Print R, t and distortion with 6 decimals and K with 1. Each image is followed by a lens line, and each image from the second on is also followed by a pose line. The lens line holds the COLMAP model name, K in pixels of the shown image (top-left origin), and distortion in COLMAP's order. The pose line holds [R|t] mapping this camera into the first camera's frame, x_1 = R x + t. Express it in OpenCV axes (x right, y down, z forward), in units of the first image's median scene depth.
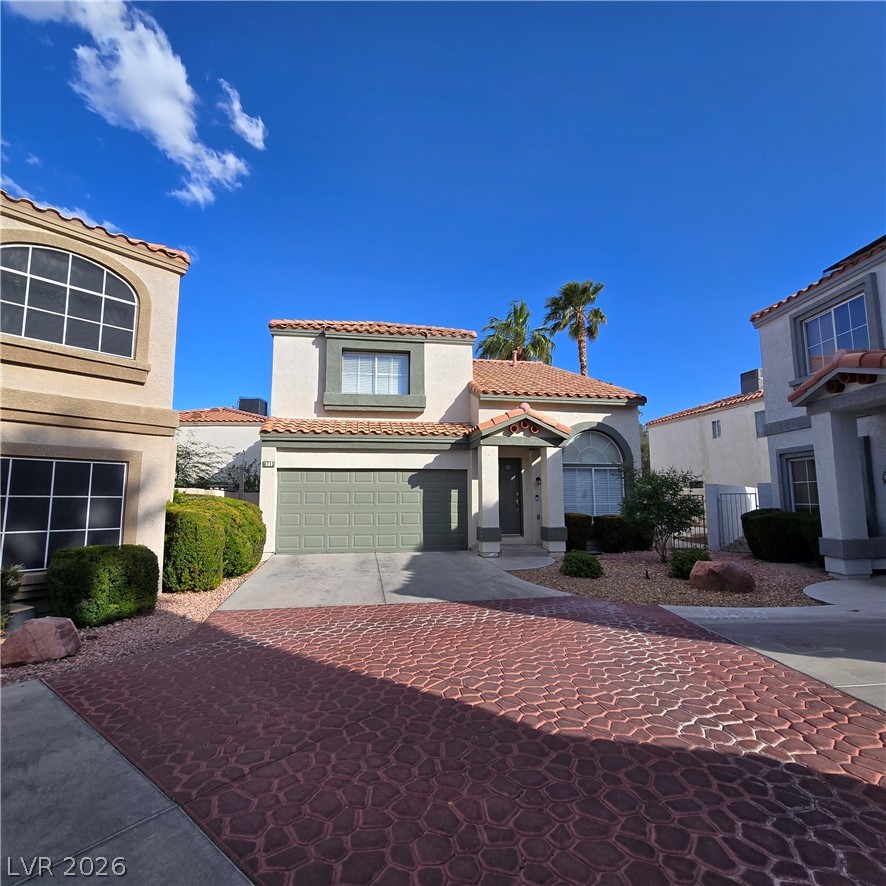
lens RADIAL K [[482.2, 0, 433.6], [0, 482.2, 444.0], [0, 0, 1]] dist [-0.045822, 0.008220]
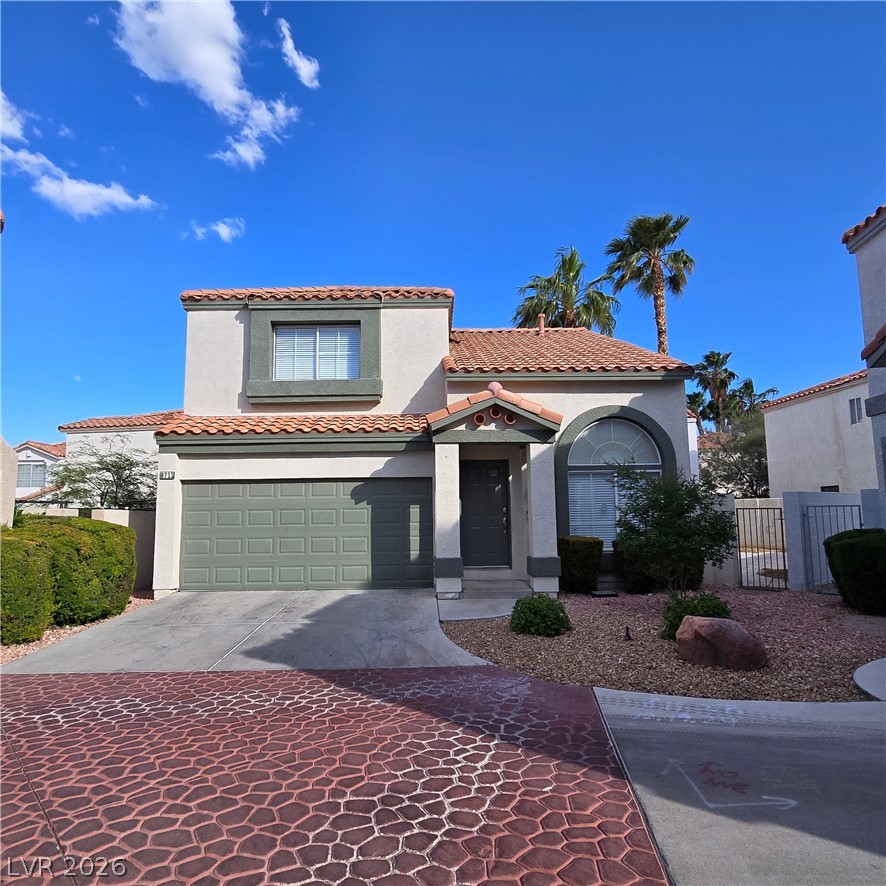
lens RADIAL K [[601.7, 0, 448.3], [0, 601.7, 443.4], [0, 0, 1]] dist [-0.019366, -0.007880]
pose [[0.988887, -0.027882, -0.146028, 0.232216], [0.027560, 0.999611, -0.004229, 0.006157], [0.146089, 0.000158, 0.989271, 0.100739]]
